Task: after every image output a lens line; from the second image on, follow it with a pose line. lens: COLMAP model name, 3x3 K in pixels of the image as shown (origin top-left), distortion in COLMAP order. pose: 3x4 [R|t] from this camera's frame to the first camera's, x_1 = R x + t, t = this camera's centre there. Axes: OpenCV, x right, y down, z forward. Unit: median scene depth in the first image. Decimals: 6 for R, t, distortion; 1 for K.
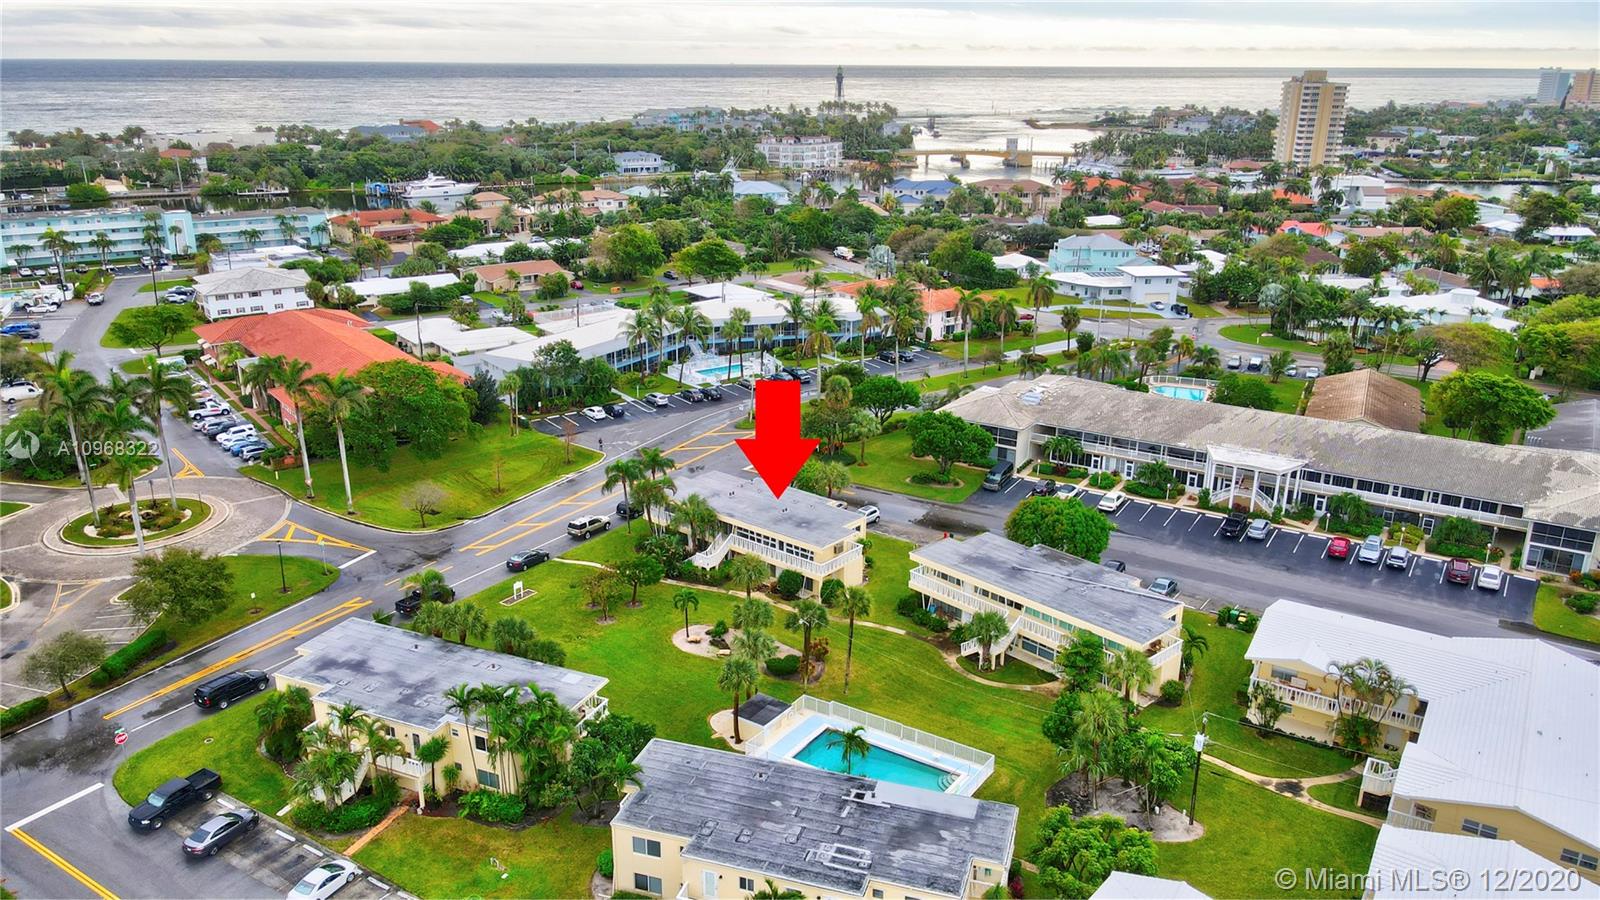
lens RADIAL K [[1188.1, 0, 800.0], [0, 1188.1, 450.0], [0, 0, 1]] dist [-0.009549, 0.048850]
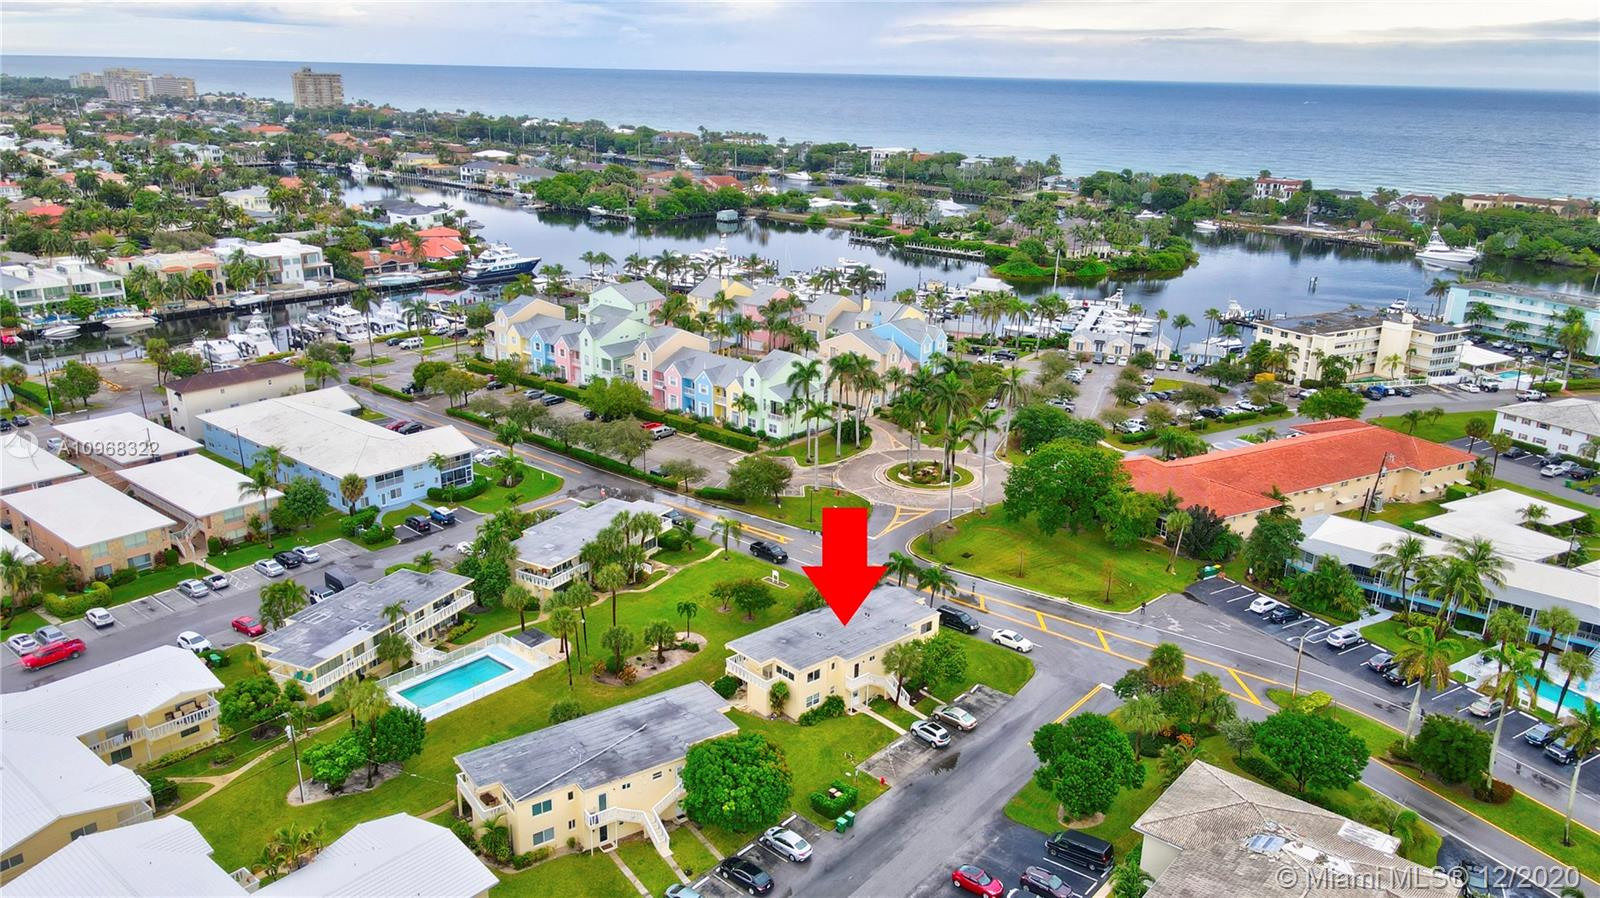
lens RADIAL K [[1188.1, 0, 800.0], [0, 1188.1, 449.0], [0, 0, 1]] dist [-0.009549, 0.048850]
pose [[-0.124887, 0.293775, -0.947681, 0.784152], [-0.329978, 0.888488, 0.318910, -0.355315], [0.935691, 0.352541, -0.014021, 0.787430]]
